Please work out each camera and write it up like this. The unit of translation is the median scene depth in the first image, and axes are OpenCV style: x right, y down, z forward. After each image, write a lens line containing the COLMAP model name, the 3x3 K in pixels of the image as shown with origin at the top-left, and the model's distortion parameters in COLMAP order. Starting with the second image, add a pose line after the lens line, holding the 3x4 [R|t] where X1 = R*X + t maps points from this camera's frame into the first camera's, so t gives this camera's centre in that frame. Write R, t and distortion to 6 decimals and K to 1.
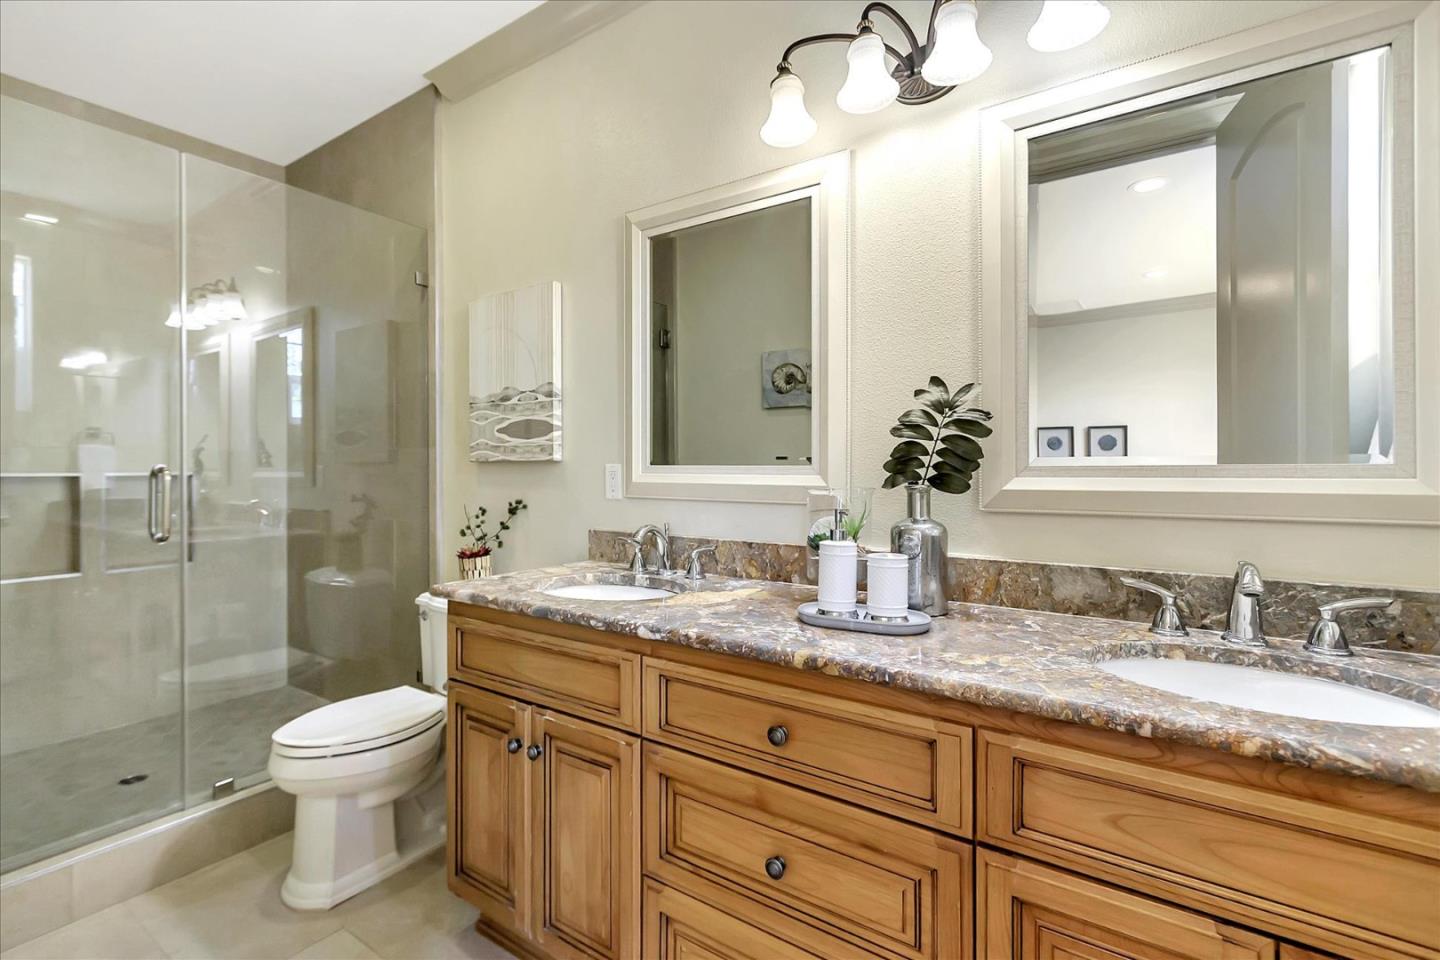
lens RADIAL K [[660.6, 0, 702.3], [0, 660.6, 474.5], [0, 0, 1]] dist [0.000294, -0.000293]
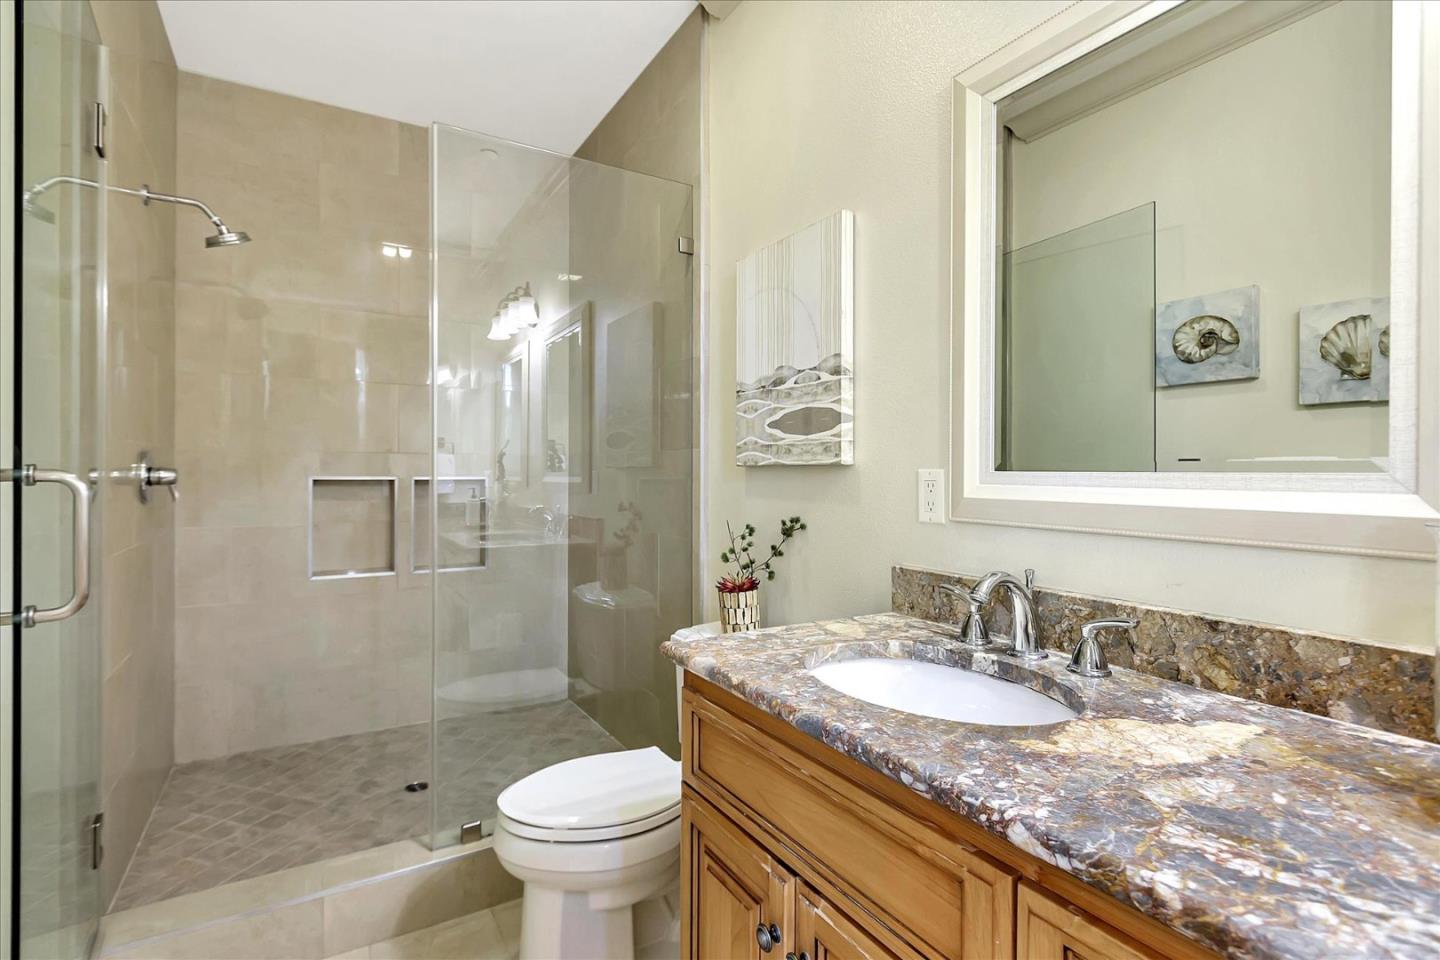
lens RADIAL K [[660.6, 0, 702.3], [0, 660.6, 474.5], [0, 0, 1]] dist [0.000294, -0.000293]
pose [[0.904156, 0.004826, -0.427174, -0.059617], [-0.008781, 0.999935, -0.007288, -0.003719], [0.427111, 0.010341, 0.904140, 0.306928]]
